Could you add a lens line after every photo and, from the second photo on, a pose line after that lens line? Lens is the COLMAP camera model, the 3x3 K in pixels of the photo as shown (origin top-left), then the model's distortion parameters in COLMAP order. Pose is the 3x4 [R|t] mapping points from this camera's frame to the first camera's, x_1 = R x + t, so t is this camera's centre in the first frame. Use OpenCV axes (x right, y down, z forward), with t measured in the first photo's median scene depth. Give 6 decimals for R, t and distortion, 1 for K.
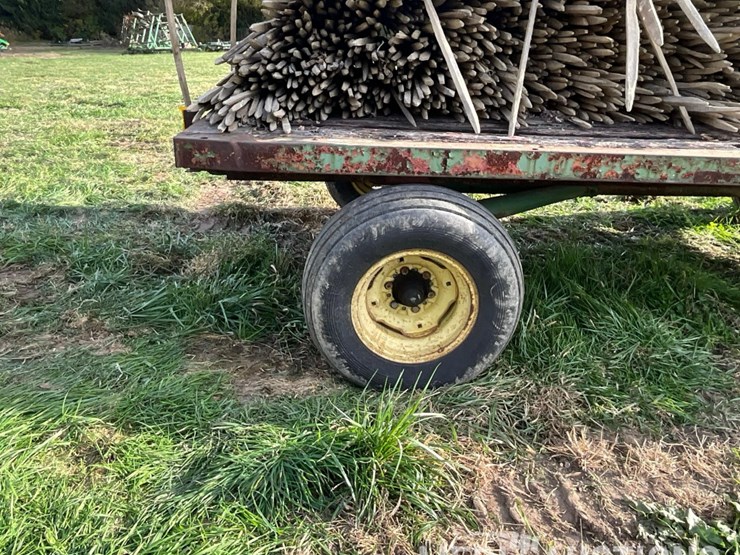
lens RADIAL K [[551.2, 0, 369.6], [0, 551.2, 277.4], [0, 0, 1]] dist [-0.002934, -0.005190]
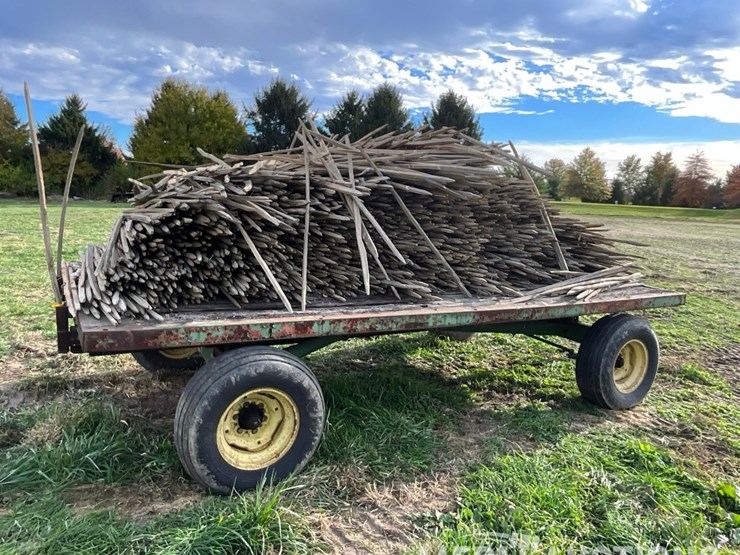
lens RADIAL K [[551.2, 0, 368.6], [0, 551.2, 278.3], [0, 0, 1]] dist [-0.002934, -0.005190]
pose [[0.889367, -0.046535, 0.454819, -0.294498], [0.160751, 0.963115, -0.215796, 0.031836], [-0.428001, 0.265034, 0.864044, -0.490447]]
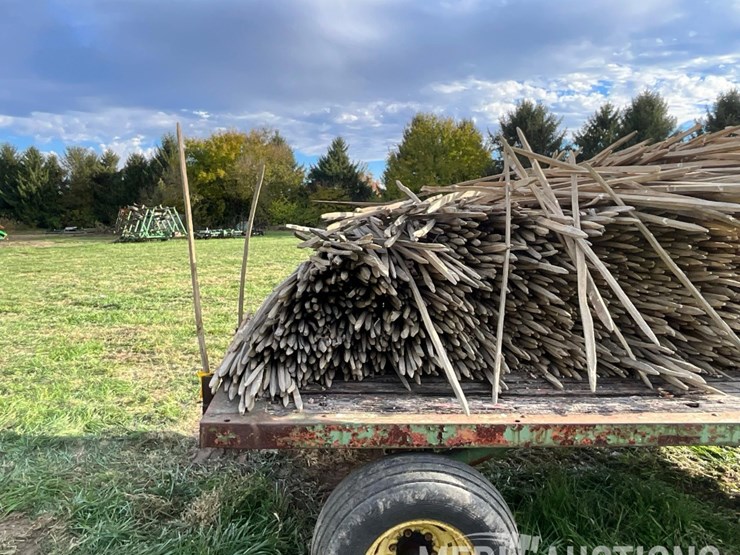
lens RADIAL K [[551.2, 0, 369.5], [0, 551.2, 279.8], [0, 0, 1]] dist [-0.002934, -0.005190]
pose [[0.999054, -0.018677, 0.039270, -0.041443], [0.029526, 0.954337, -0.297270, -0.161227], [-0.031924, 0.298148, 0.953986, -0.150842]]
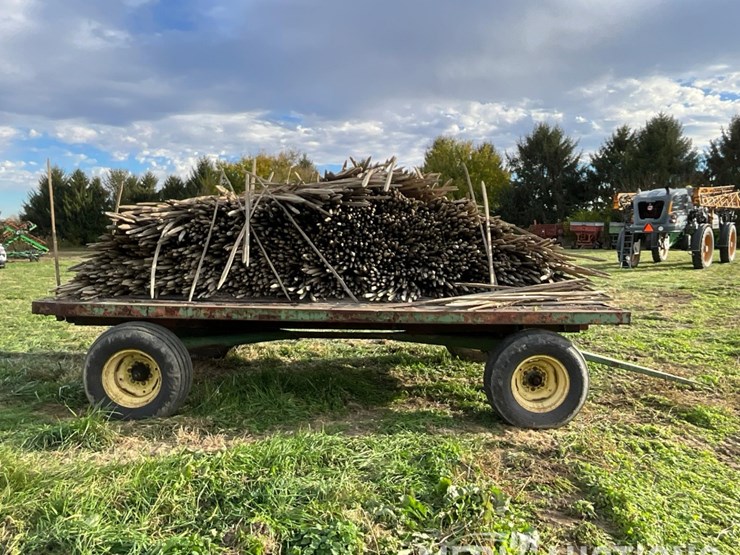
lens RADIAL K [[551.2, 0, 370.3], [0, 551.2, 274.3], [0, 0, 1]] dist [-0.002934, -0.005190]
pose [[0.999684, -0.006801, -0.024183, 0.991480], [-0.001925, 0.939096, -0.343649, 0.383344], [0.025047, 0.343587, 0.938787, -1.048925]]
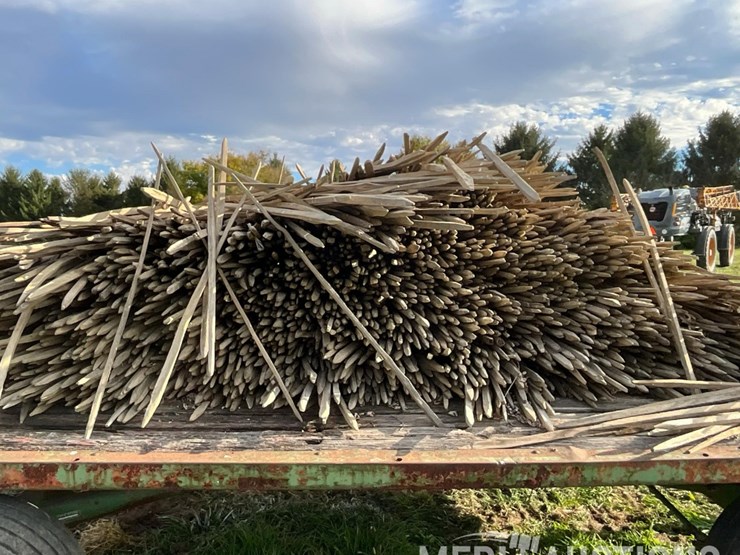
lens RADIAL K [[551.2, 0, 369.8], [0, 551.2, 273.9], [0, 0, 1]] dist [-0.002934, -0.005190]
pose [[0.999498, -0.016741, 0.026882, 0.727641], [0.024980, 0.938523, -0.344311, -0.169763], [-0.019465, 0.344810, 0.938471, -0.071256]]
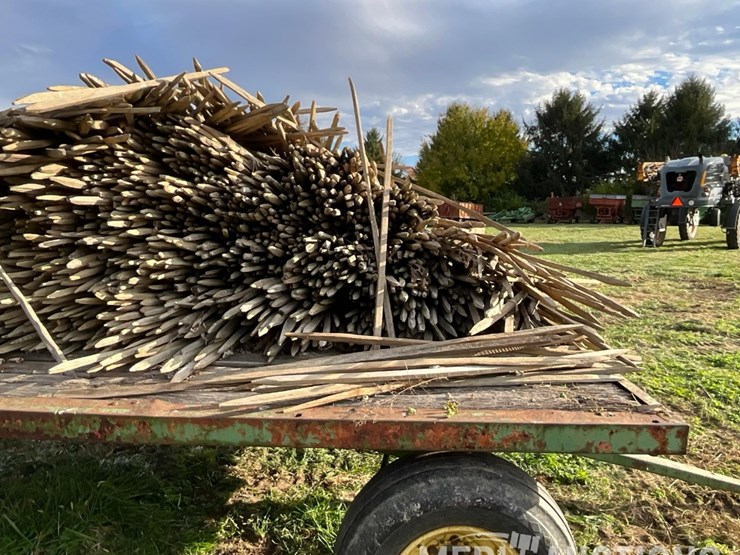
lens RADIAL K [[551.2, 0, 368.6], [0, 551.2, 275.8], [0, 0, 1]] dist [-0.002934, -0.005190]
pose [[0.998369, 0.002898, -0.057010, 1.476750], [-0.019489, 0.956008, -0.292694, -0.148741], [0.053654, 0.293328, 0.954505, 0.067962]]
